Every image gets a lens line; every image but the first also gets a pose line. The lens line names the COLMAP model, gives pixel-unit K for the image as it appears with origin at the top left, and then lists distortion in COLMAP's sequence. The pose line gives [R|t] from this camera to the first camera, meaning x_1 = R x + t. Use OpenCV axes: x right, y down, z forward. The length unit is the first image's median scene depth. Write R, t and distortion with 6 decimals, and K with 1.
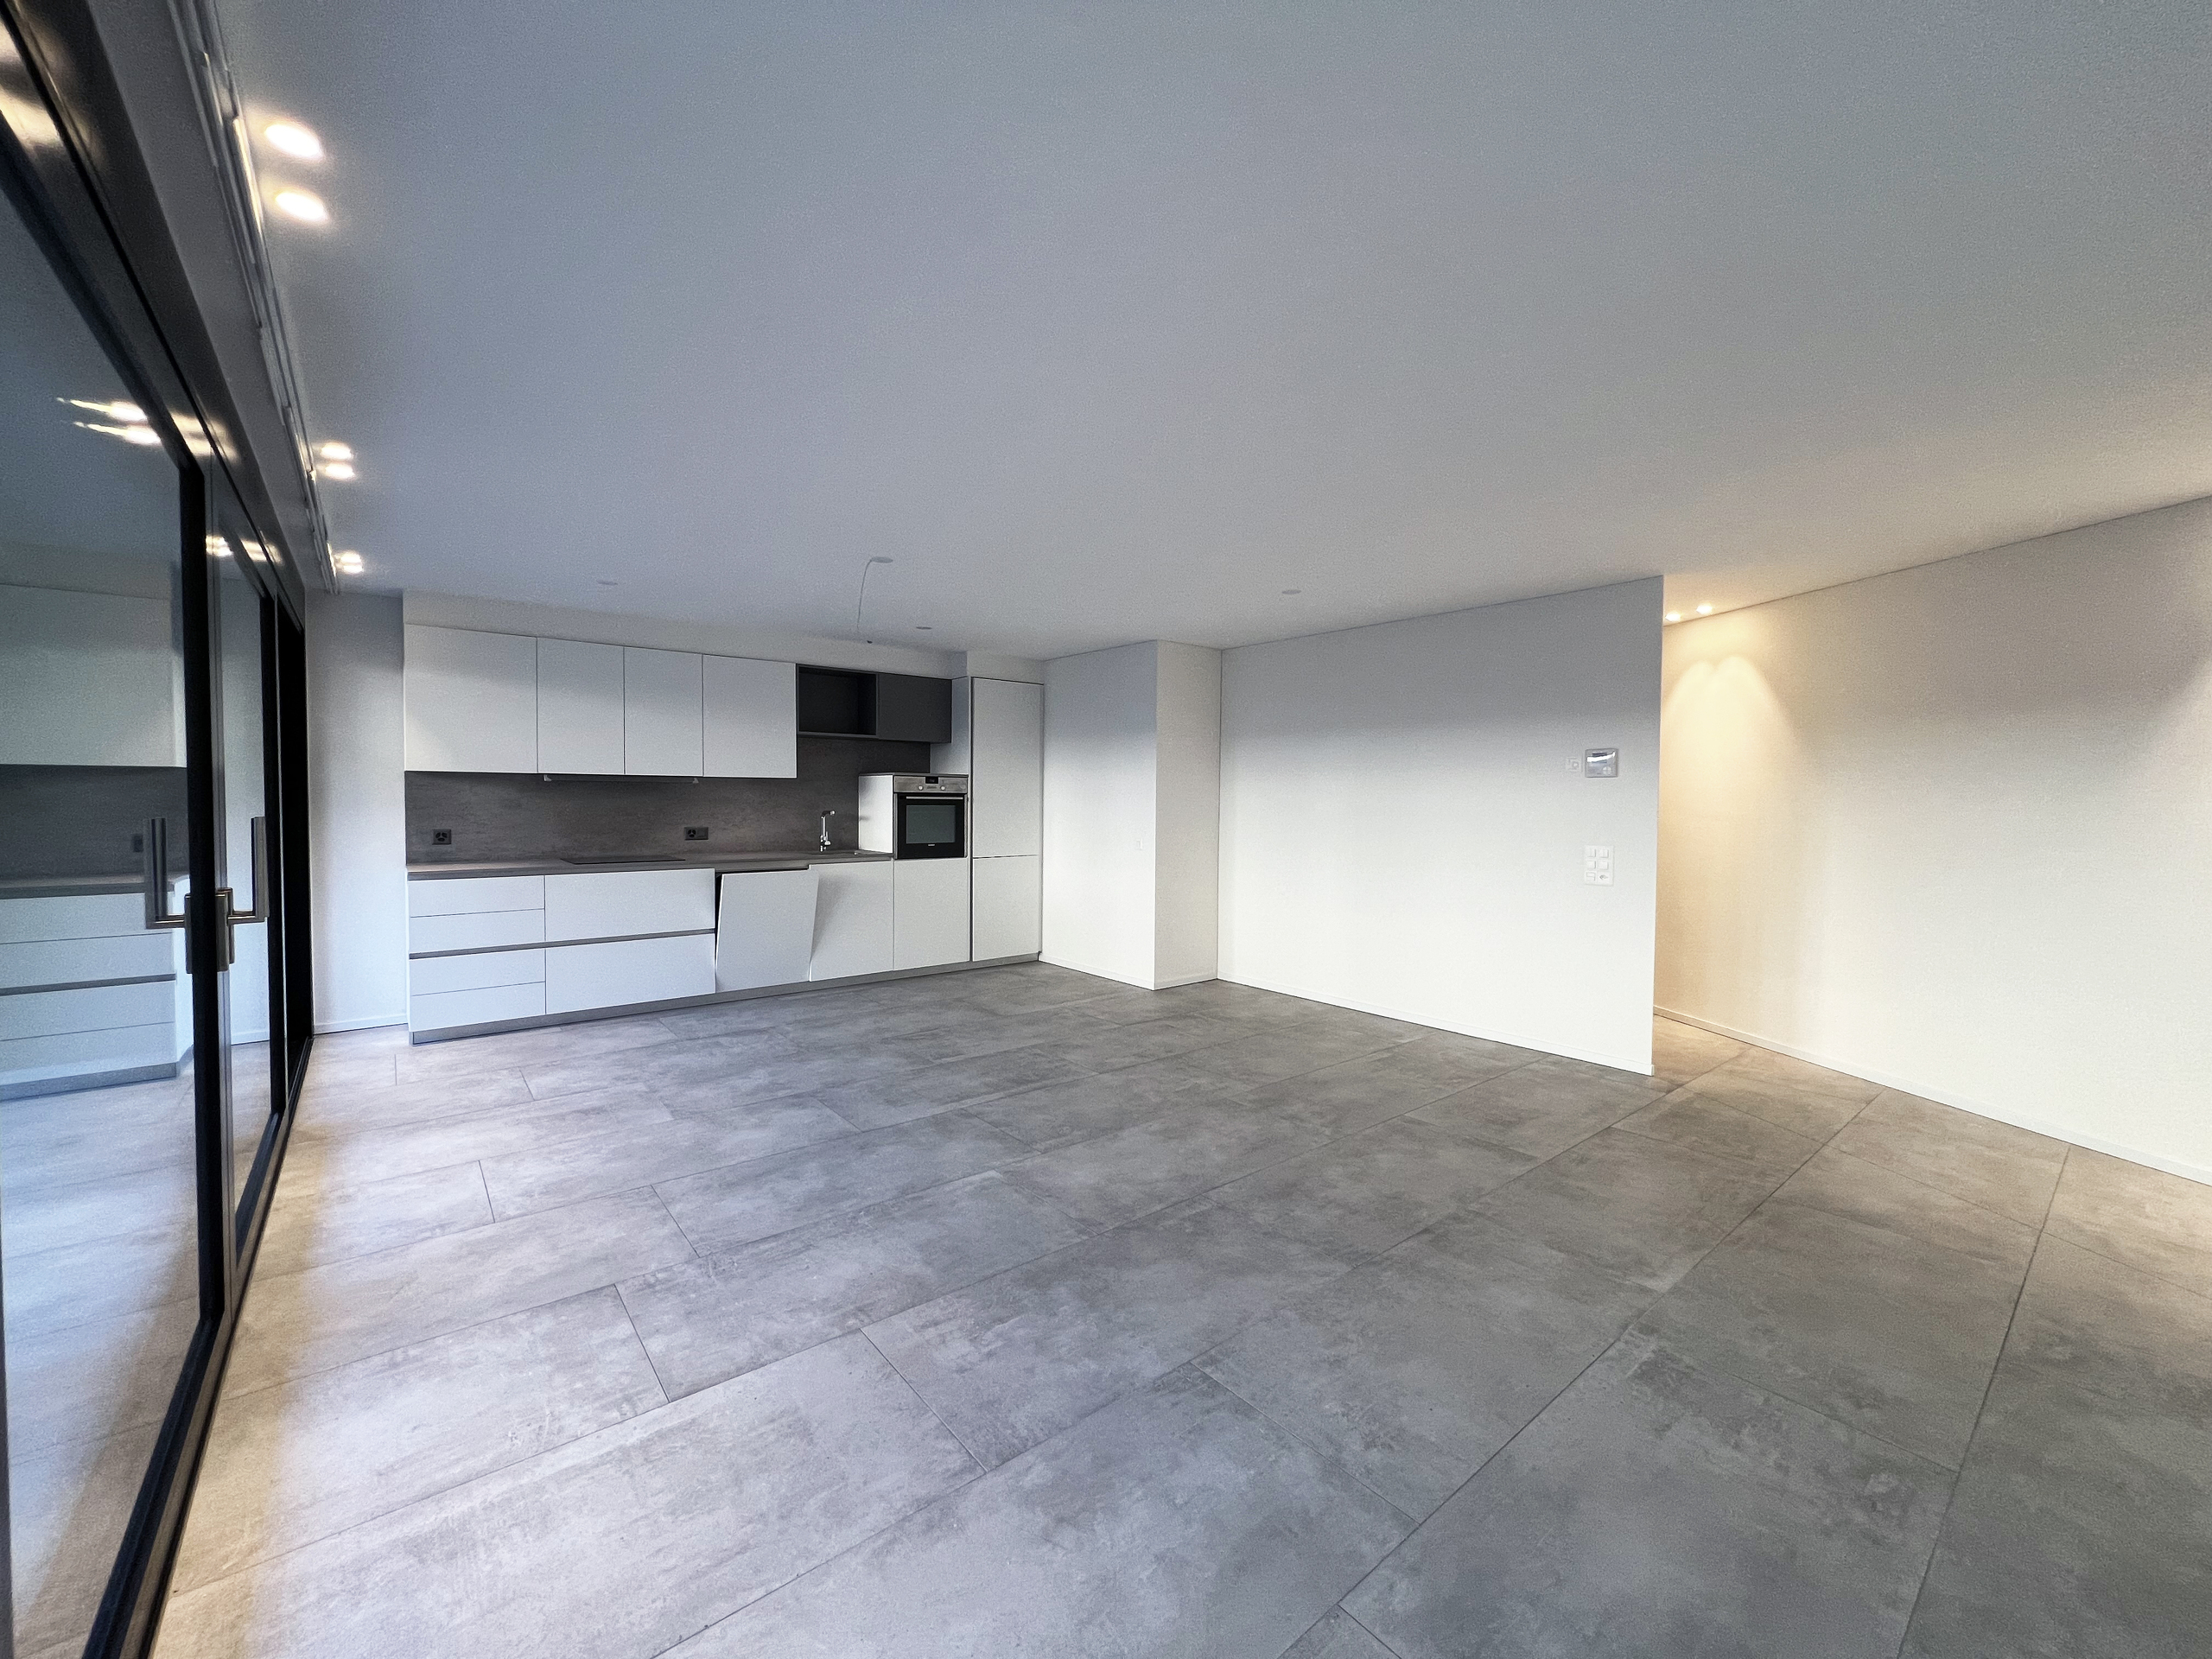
lens RADIAL K [[890.1, 0, 1097.0], [0, 890.1, 823.2], [0, 0, 1]] dist [0.009436, -0.000172]
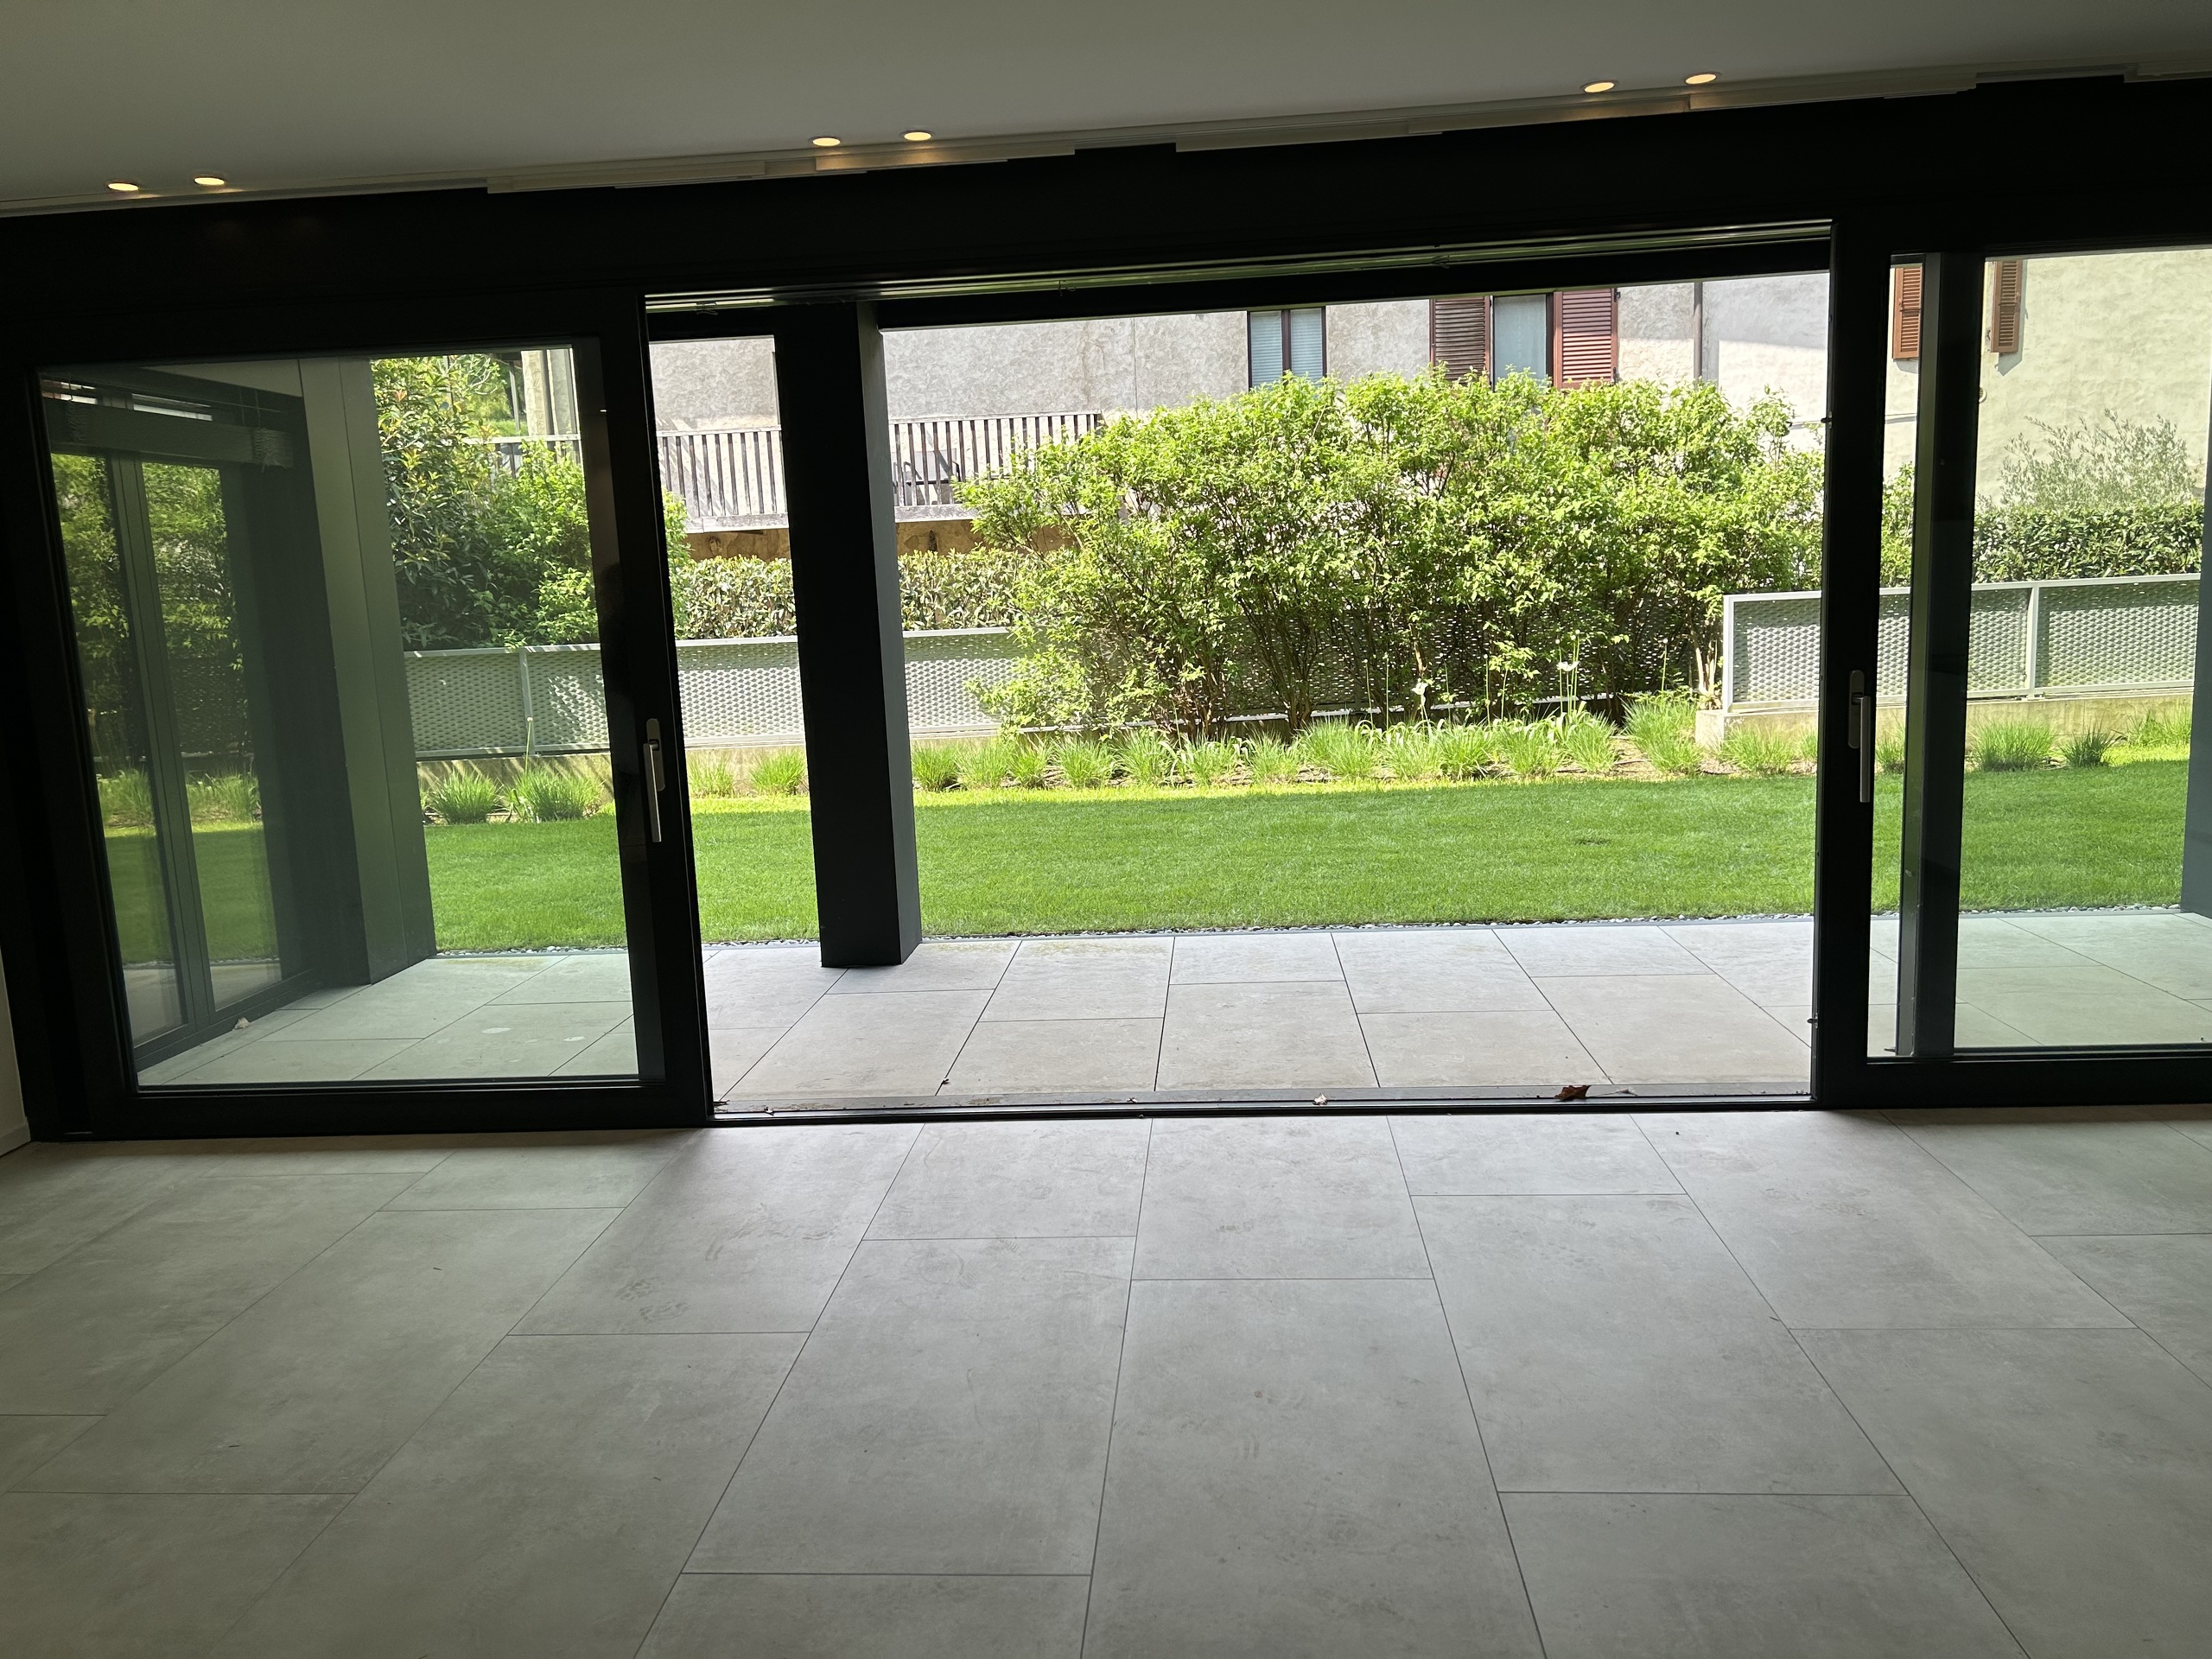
lens RADIAL K [[1649.6, 0, 1097.0], [0, 1649.6, 828.6], [0, 0, 1]] dist [0.071978, -0.073707]
pose [[-0.696587, 0.130183, -0.705563, 0.276176], [0.018296, 0.986304, 0.163919, -0.048300], [0.717239, 0.101274, -0.689428, 1.128966]]
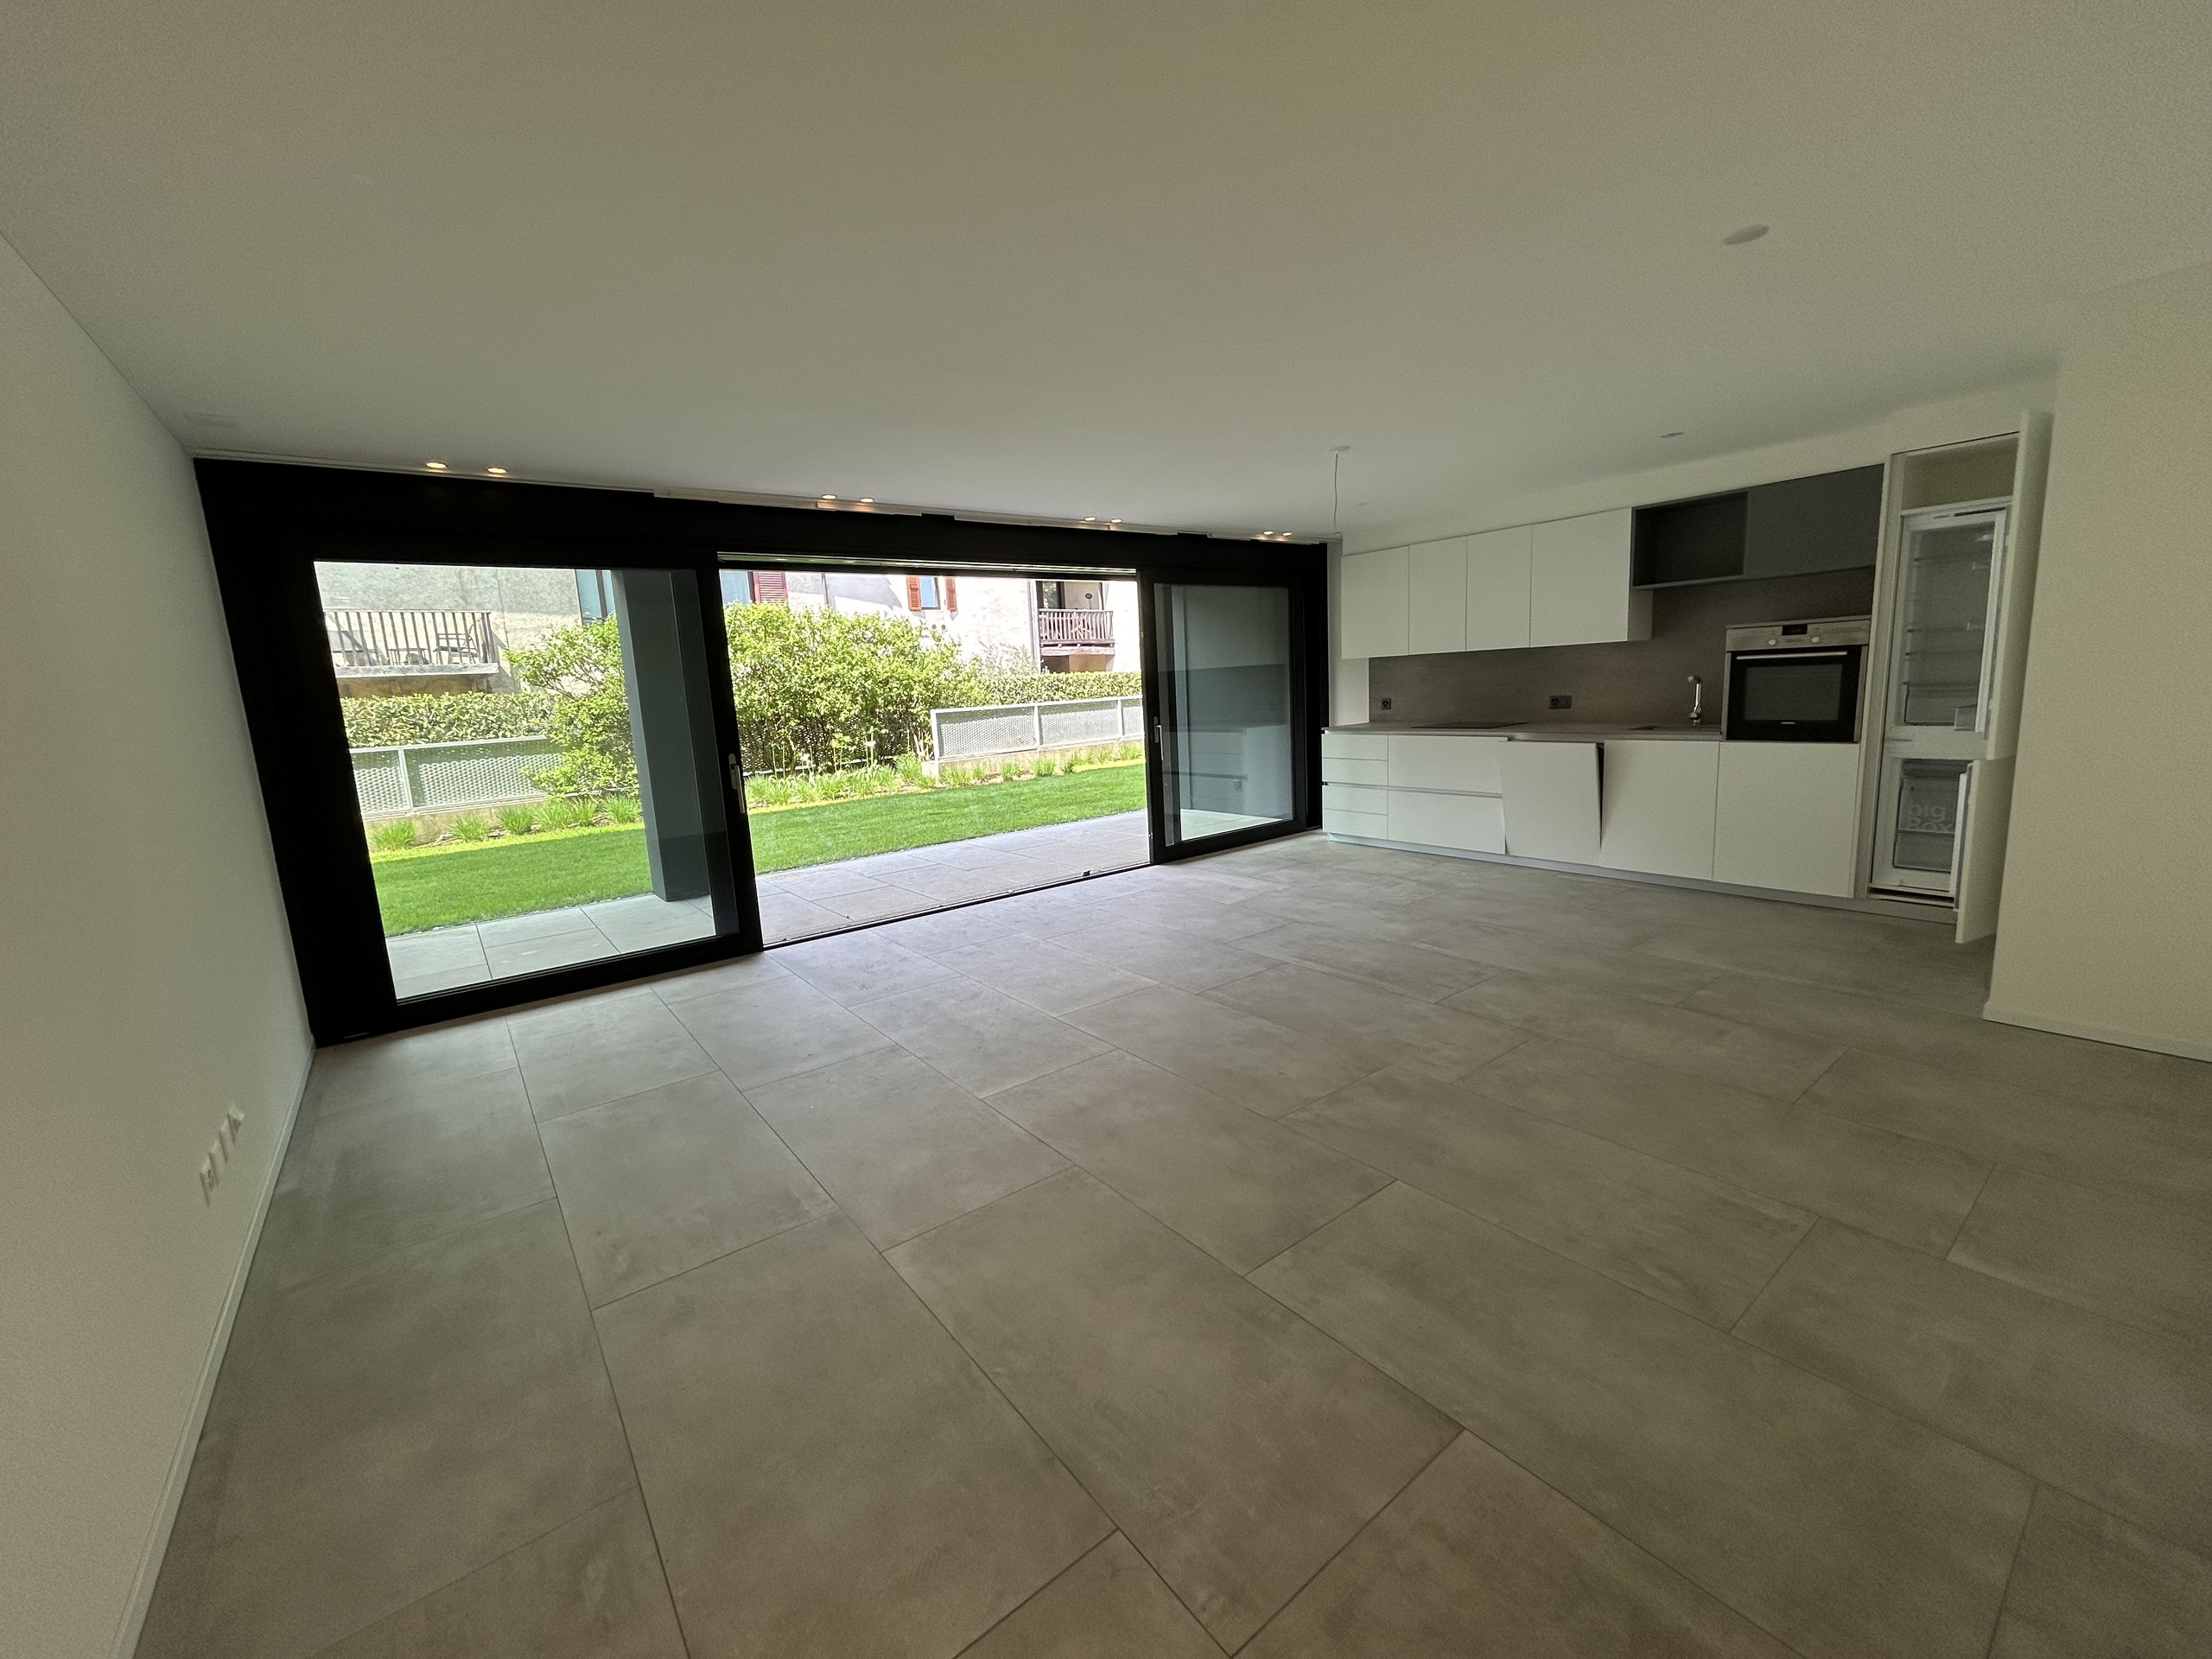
lens RADIAL K [[888.7, 0, 1100.2], [0, 888.7, 818.8], [0, 0, 1]] dist [-0.000763, 0.001833]
pose [[-0.036289, 0.145232, -0.988732, 0.846267], [0.024382, 0.989218, 0.144408, -0.023522], [0.999044, -0.018867, -0.039439, 0.734906]]
